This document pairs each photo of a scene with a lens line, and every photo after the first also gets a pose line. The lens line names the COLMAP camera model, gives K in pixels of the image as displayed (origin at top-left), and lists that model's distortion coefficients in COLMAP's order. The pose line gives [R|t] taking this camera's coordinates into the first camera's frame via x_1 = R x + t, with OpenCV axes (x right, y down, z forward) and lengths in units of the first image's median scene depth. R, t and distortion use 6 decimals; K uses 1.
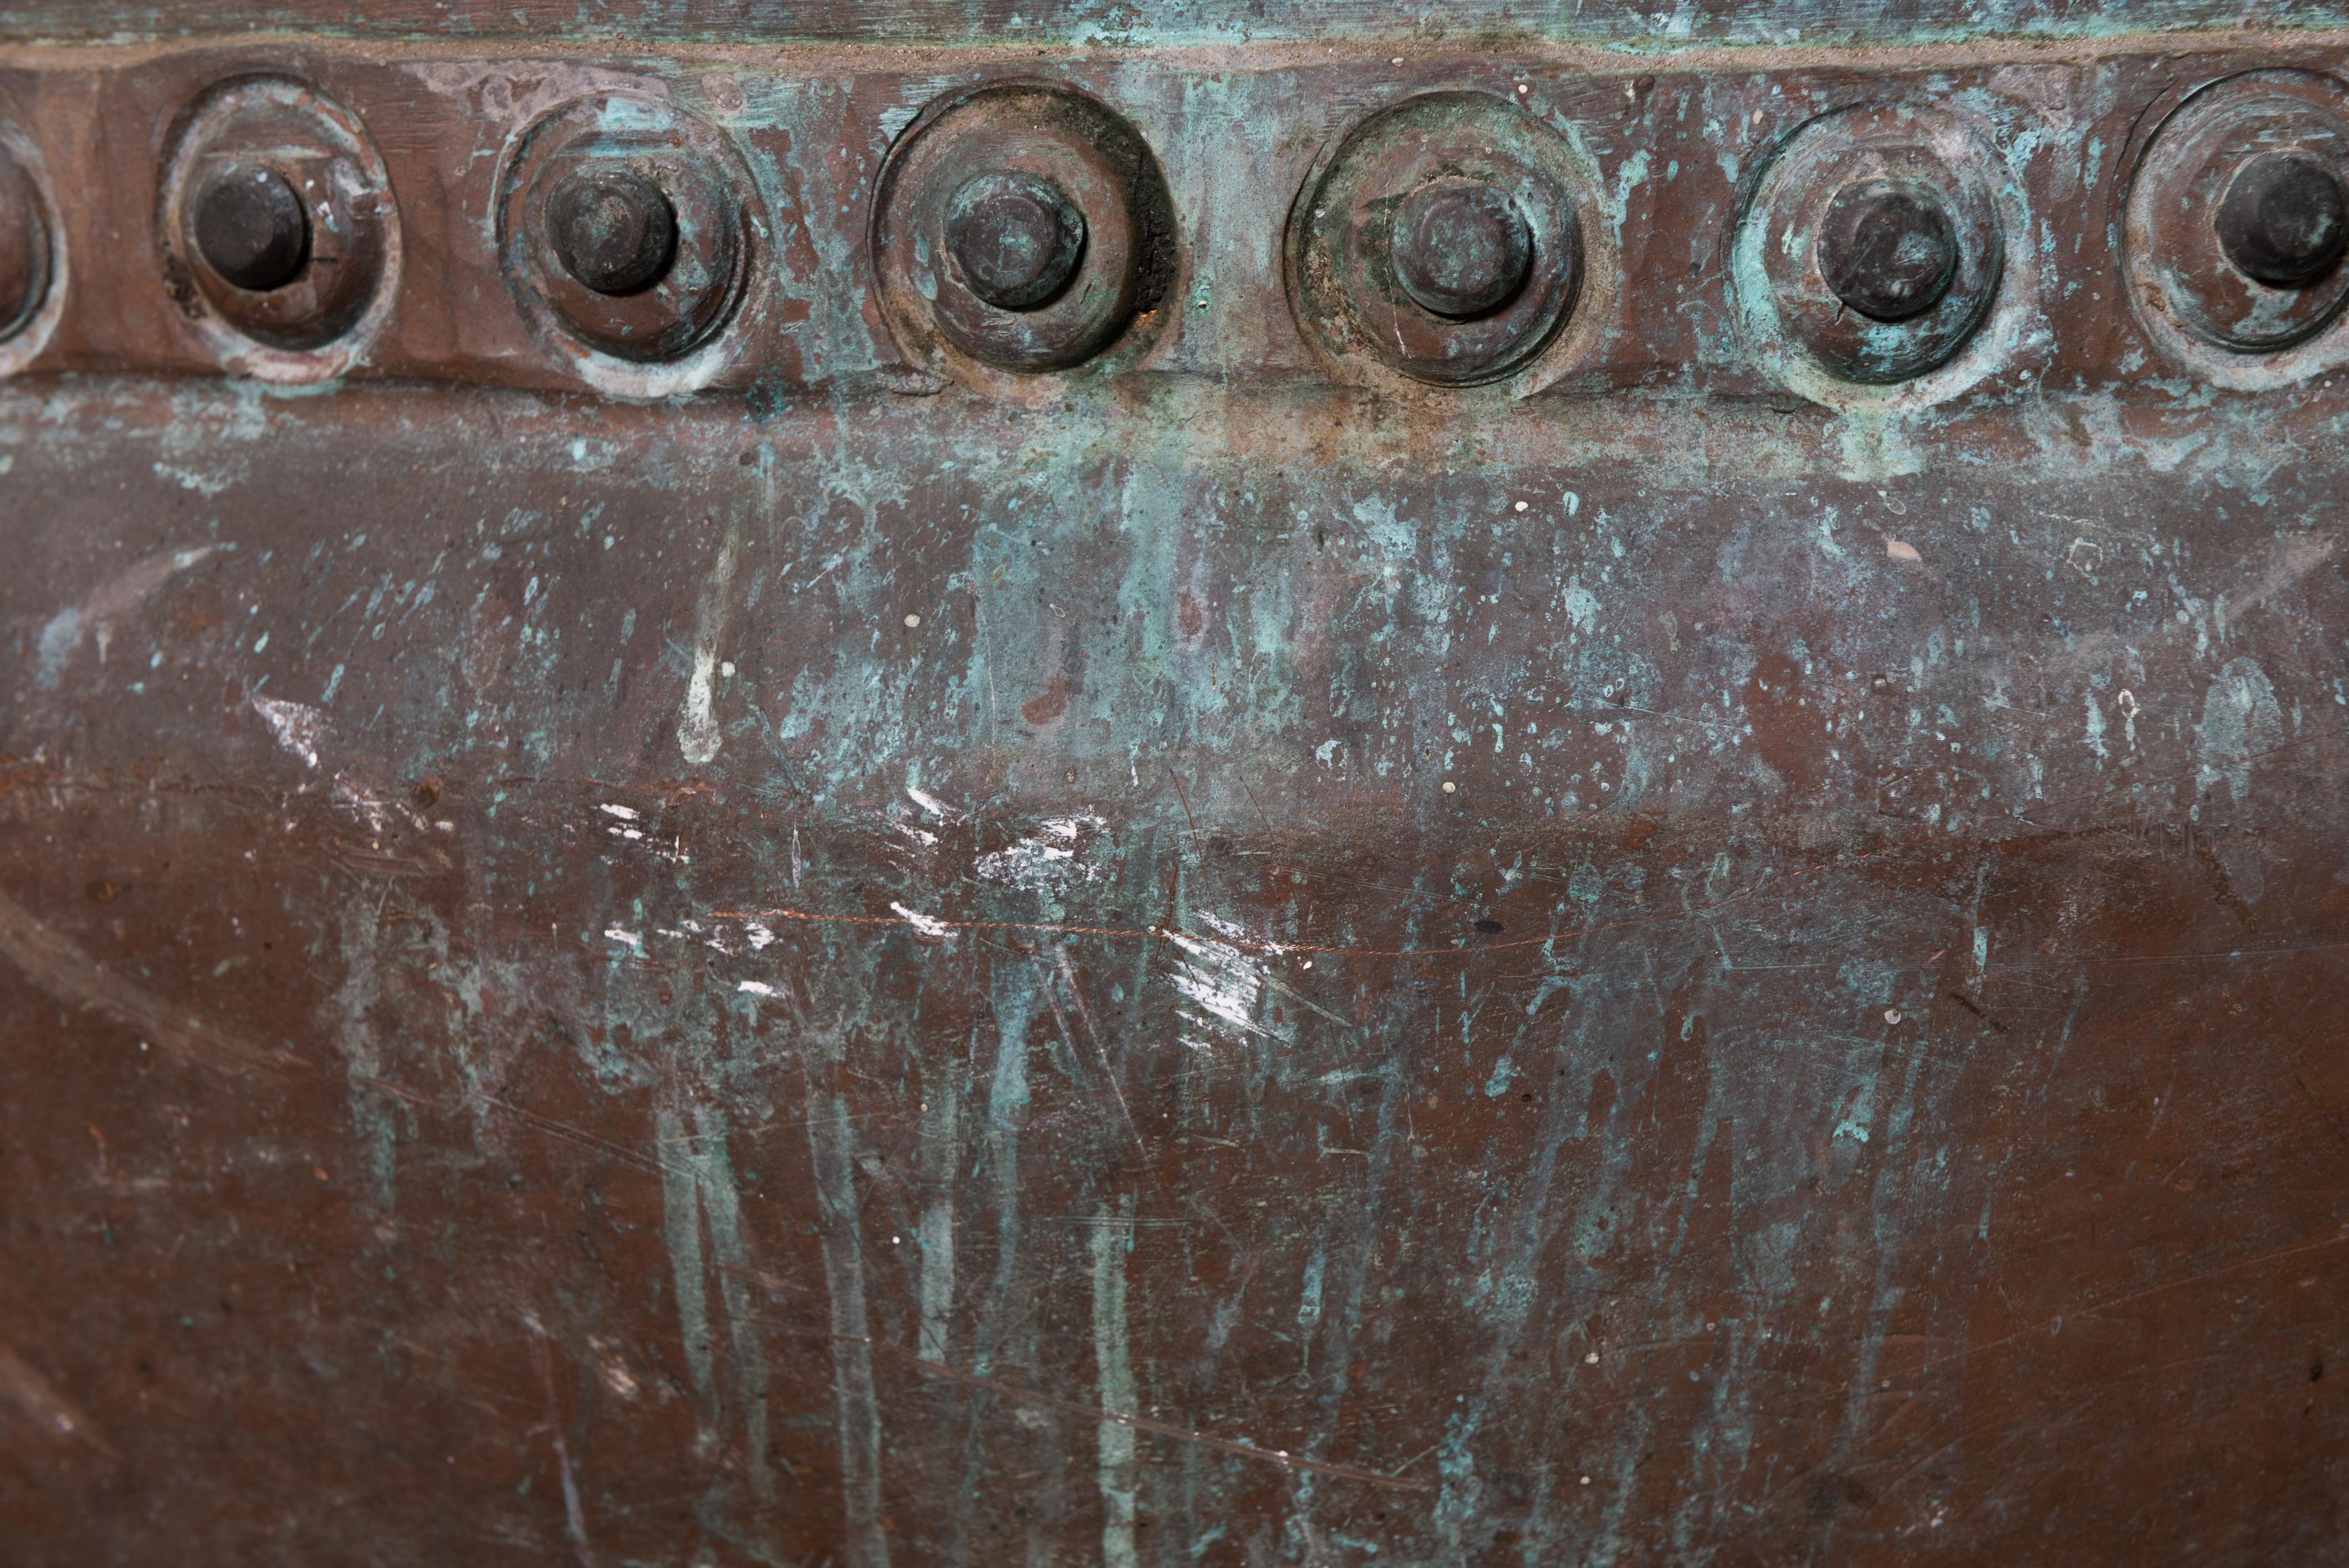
lens RADIAL K [[3655.3, 0, 1173.7], [0, 3655.3, 788.3], [0, 0, 1]] dist [0.015450, 0.000000]
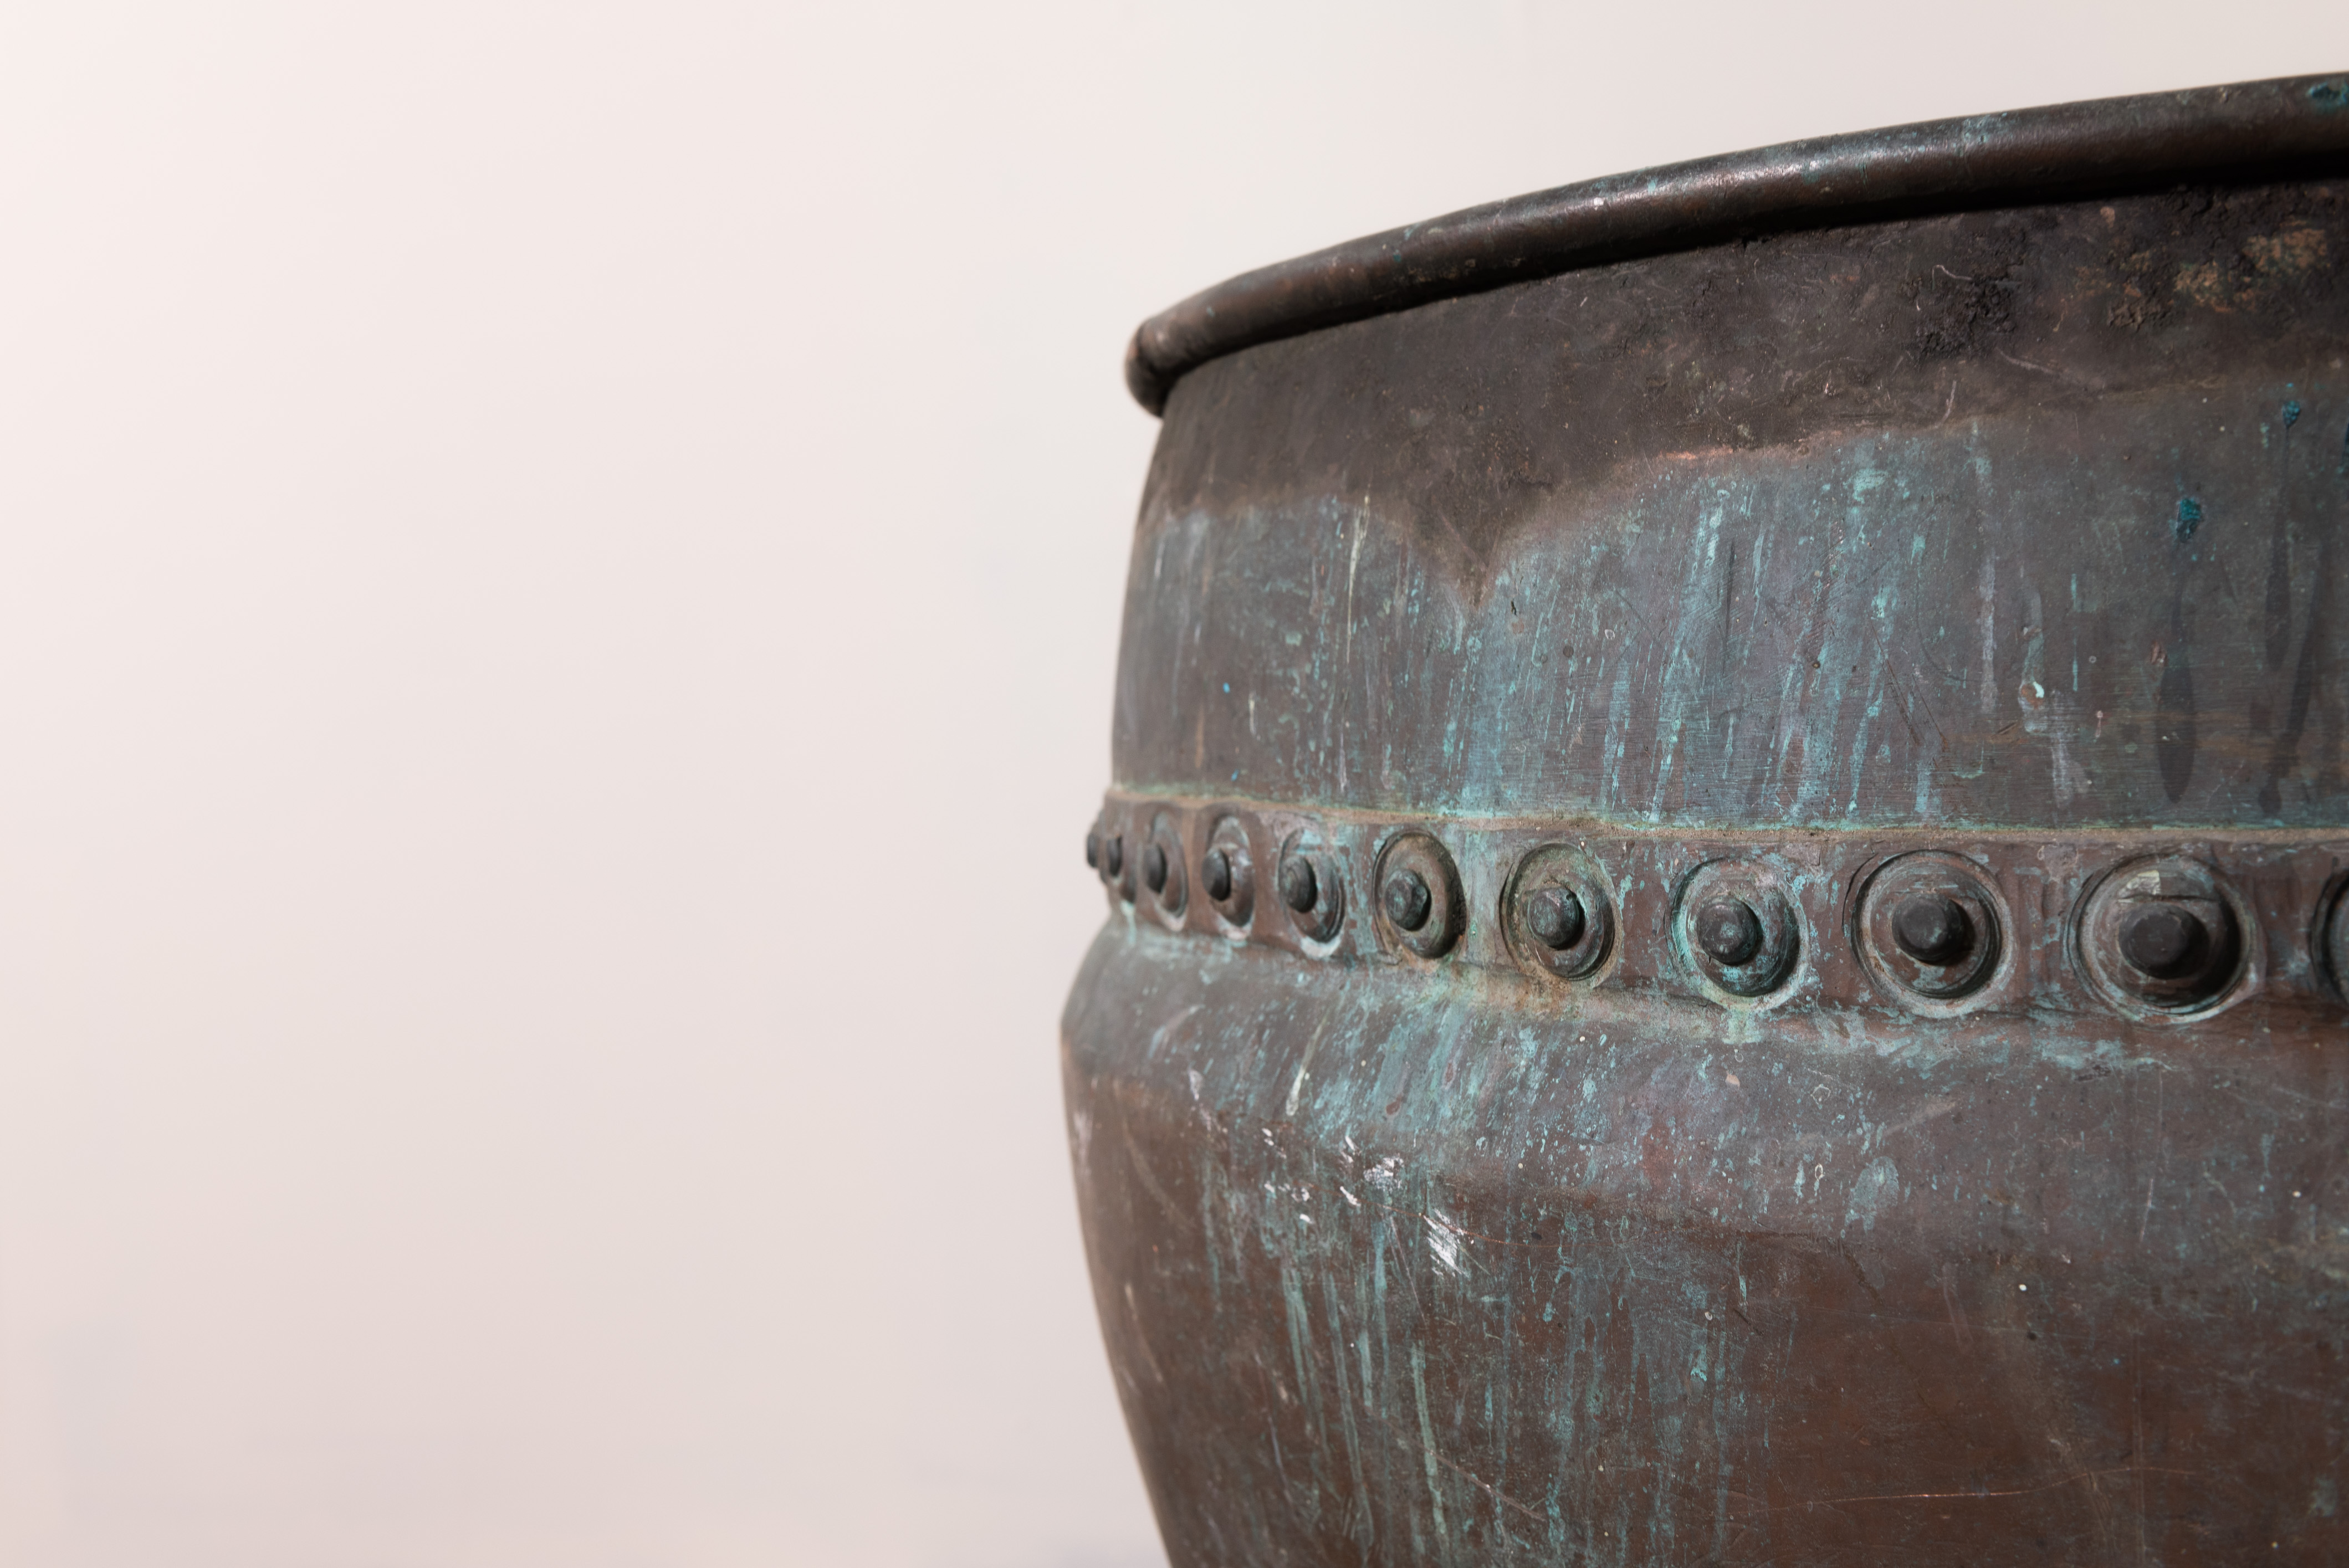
lens RADIAL K [[2512.5, 0, 1174.7], [0, 2512.5, 805.7], [0, 0, 1]] dist [-0.007281, 0.000000]
pose [[0.697491, 0.032536, -0.715854, 0.952283], [-0.147846, 0.984010, -0.099329, -0.030956], [0.701176, 0.175118, 0.691148, -0.181599]]
